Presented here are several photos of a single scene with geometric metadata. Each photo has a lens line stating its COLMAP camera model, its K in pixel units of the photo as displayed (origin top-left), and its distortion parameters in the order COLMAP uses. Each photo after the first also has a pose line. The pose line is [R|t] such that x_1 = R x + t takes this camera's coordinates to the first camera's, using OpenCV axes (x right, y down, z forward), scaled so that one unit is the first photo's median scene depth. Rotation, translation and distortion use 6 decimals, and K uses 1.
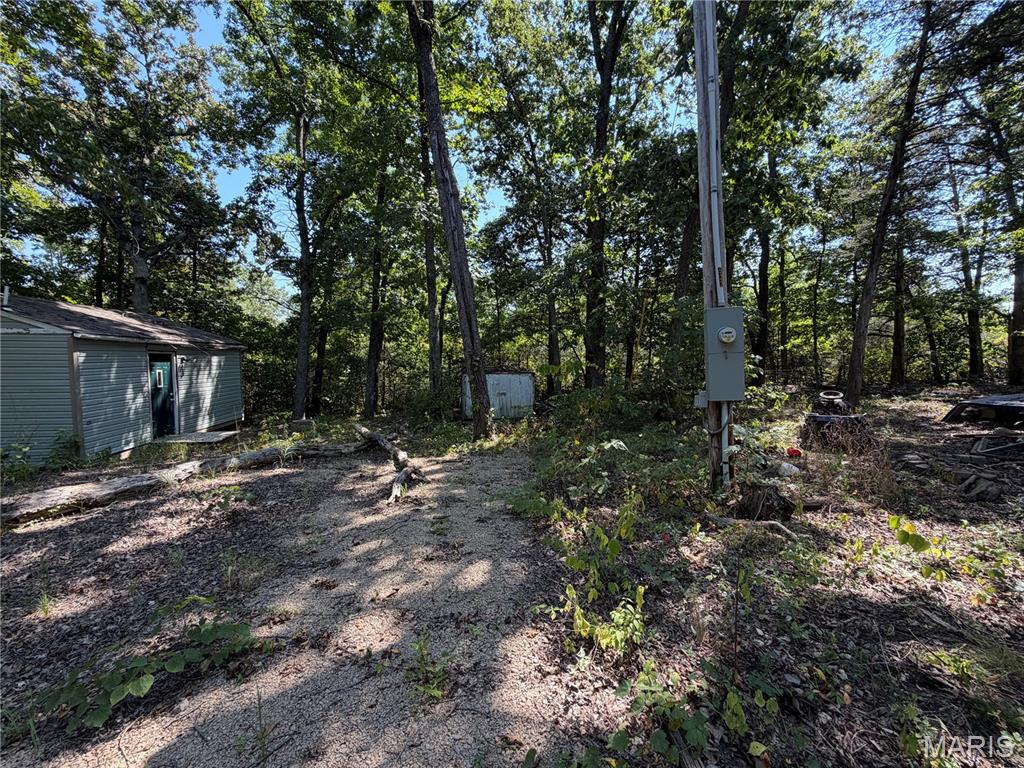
lens RADIAL K [[407.6, 0, 514.5], [0, 407.6, 382.4], [0, 0, 1]] dist [0.000779, 0.000083]
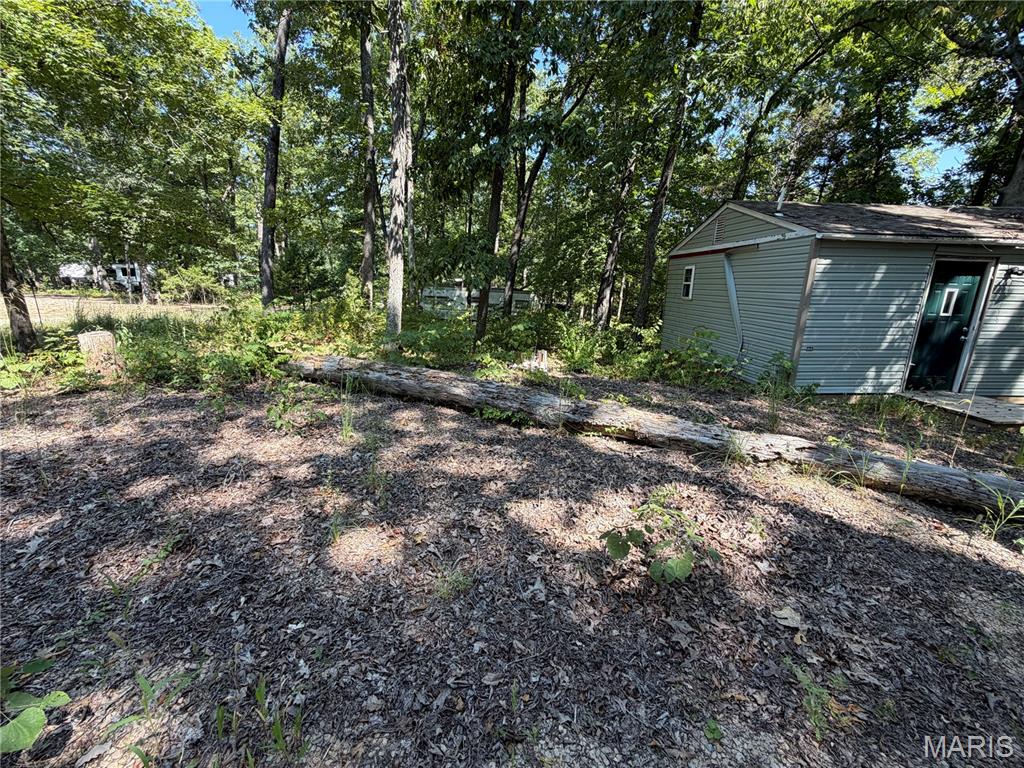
lens RADIAL K [[407.6, 0, 508.7], [0, 407.6, 383.6], [0, 0, 1]] dist [0.000779, 0.000083]
pose [[-0.121862, 0.229782, -0.965583, -0.128079], [-0.074089, 0.968013, 0.239711, 0.011603], [0.989778, 0.100751, -0.100940, 0.371446]]
